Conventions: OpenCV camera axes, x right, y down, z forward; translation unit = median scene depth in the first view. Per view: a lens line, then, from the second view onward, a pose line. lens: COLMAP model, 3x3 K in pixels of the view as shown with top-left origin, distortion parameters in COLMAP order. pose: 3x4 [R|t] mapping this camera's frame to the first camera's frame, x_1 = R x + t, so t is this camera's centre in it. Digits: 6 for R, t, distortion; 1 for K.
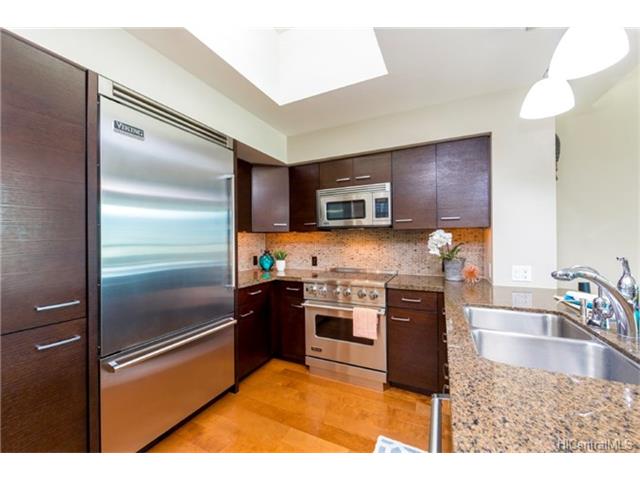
lens RADIAL K [[256.7, 0, 321.8], [0, 256.7, 242.2], [0, 0, 1]] dist [0.018061, -0.000830]
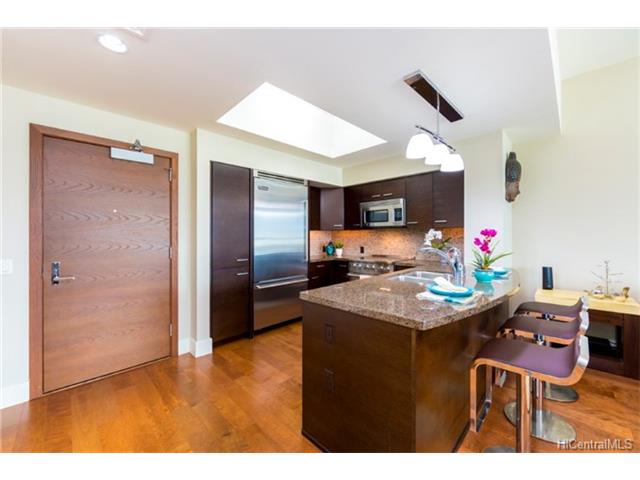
lens RADIAL K [[256.7, 0, 331.9], [0, 256.7, 235.2], [0, 0, 1]] dist [0.018061, -0.000830]
pose [[0.955185, 0.000481, -0.296009, 0.315109], [-0.002724, 0.999971, -0.007166, 0.001655], [0.295997, 0.007652, 0.955158, -0.599502]]
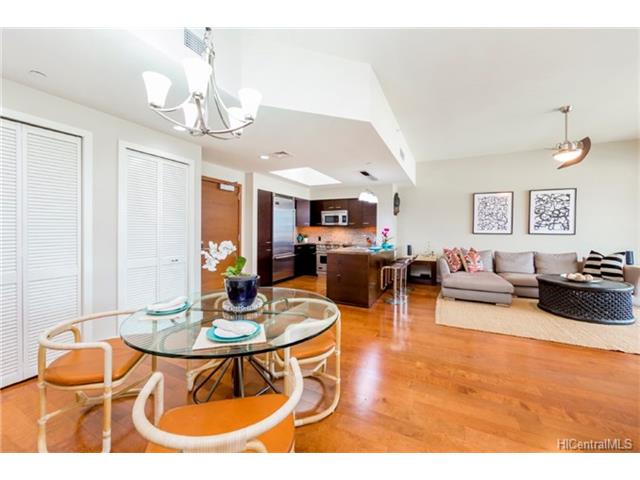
lens RADIAL K [[256.7, 0, 331.0], [0, 256.7, 233.6], [0, 0, 1]] dist [0.018061, -0.000830]
pose [[0.999450, 0.014452, 0.029855, 0.006656], [-0.014589, 0.999884, 0.004368, 0.017426], [-0.029788, -0.004802, 0.999545, -1.852738]]
